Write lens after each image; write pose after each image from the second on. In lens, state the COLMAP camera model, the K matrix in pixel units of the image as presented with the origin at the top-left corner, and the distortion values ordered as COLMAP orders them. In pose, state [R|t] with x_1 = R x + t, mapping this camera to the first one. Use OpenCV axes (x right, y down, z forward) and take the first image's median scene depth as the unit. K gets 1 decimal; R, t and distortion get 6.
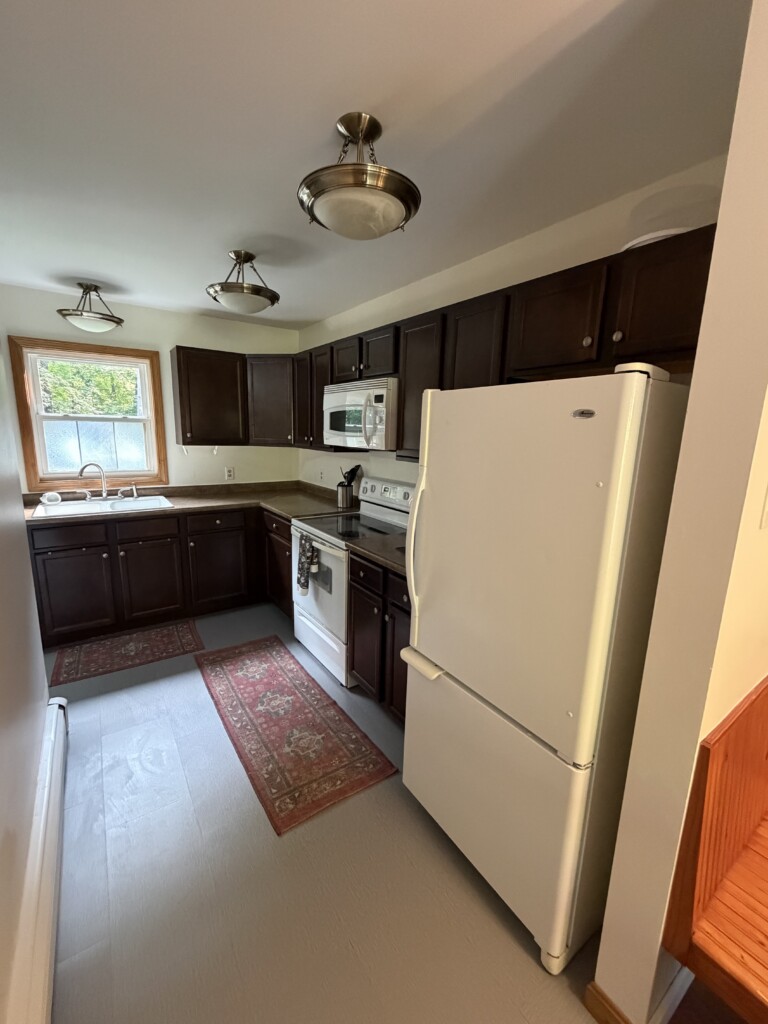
lens RADIAL K [[418.9, 0, 384.0], [0, 418.9, 512.0], [0, 0, 1]] dist [-0.001929, -0.000125]
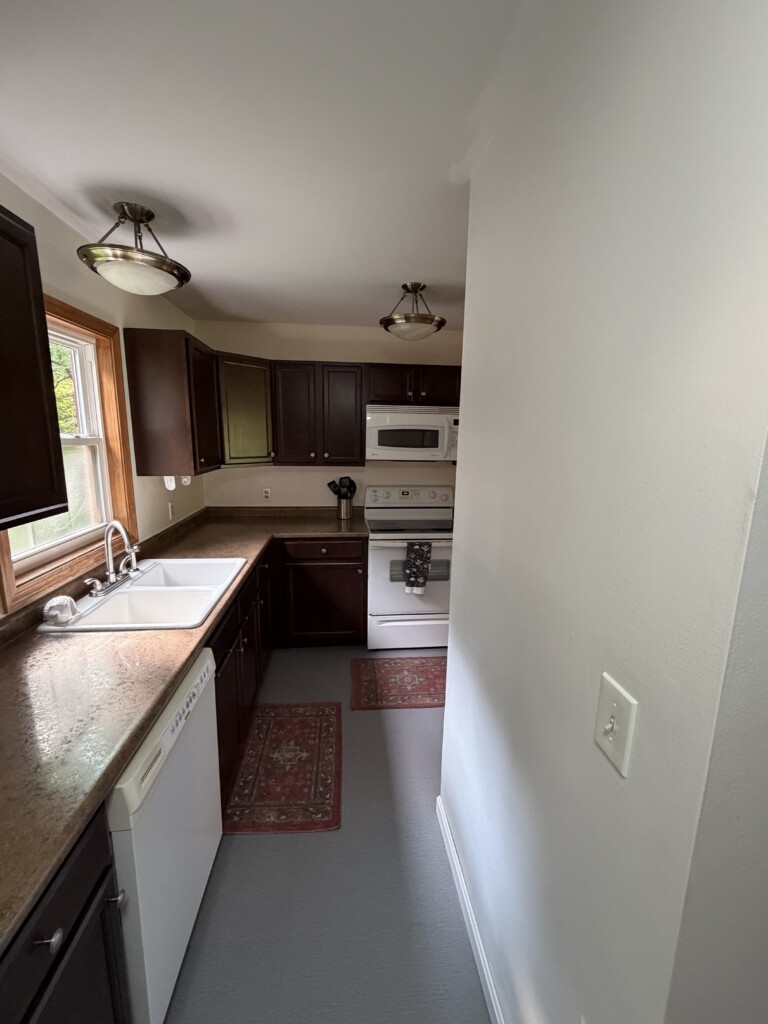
lens RADIAL K [[418.9, 0, 384.0], [0, 418.9, 512.0], [0, 0, 1]] dist [-0.001929, -0.000125]
pose [[0.492329, -0.173575, 0.852927, -1.067081], [0.167575, 0.980484, 0.102806, -0.136908], [-0.854126, 0.092315, 0.511807, 0.444380]]
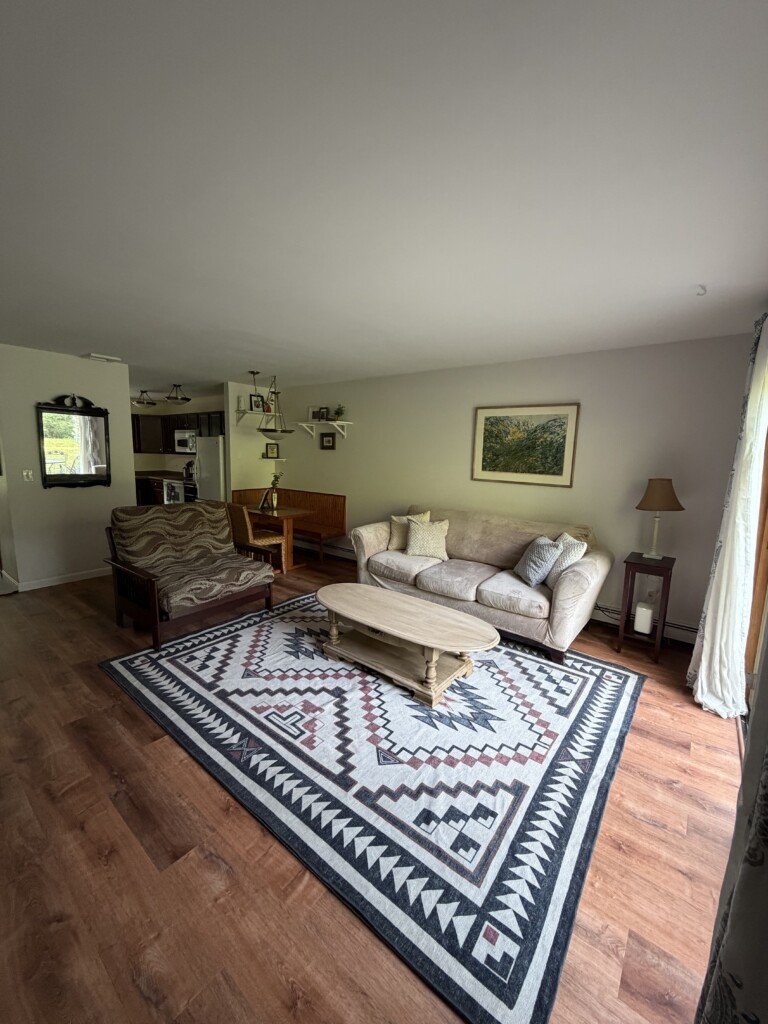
lens RADIAL K [[418.9, 0, 384.0], [0, 418.9, 512.0], [0, 0, 1]] dist [-0.001929, -0.000125]
pose [[0.959525, -0.040991, 0.278624, 0.372025], [0.054554, 0.997665, -0.041094, 0.404994], [-0.276289, 0.054631, 0.959521, -1.907940]]
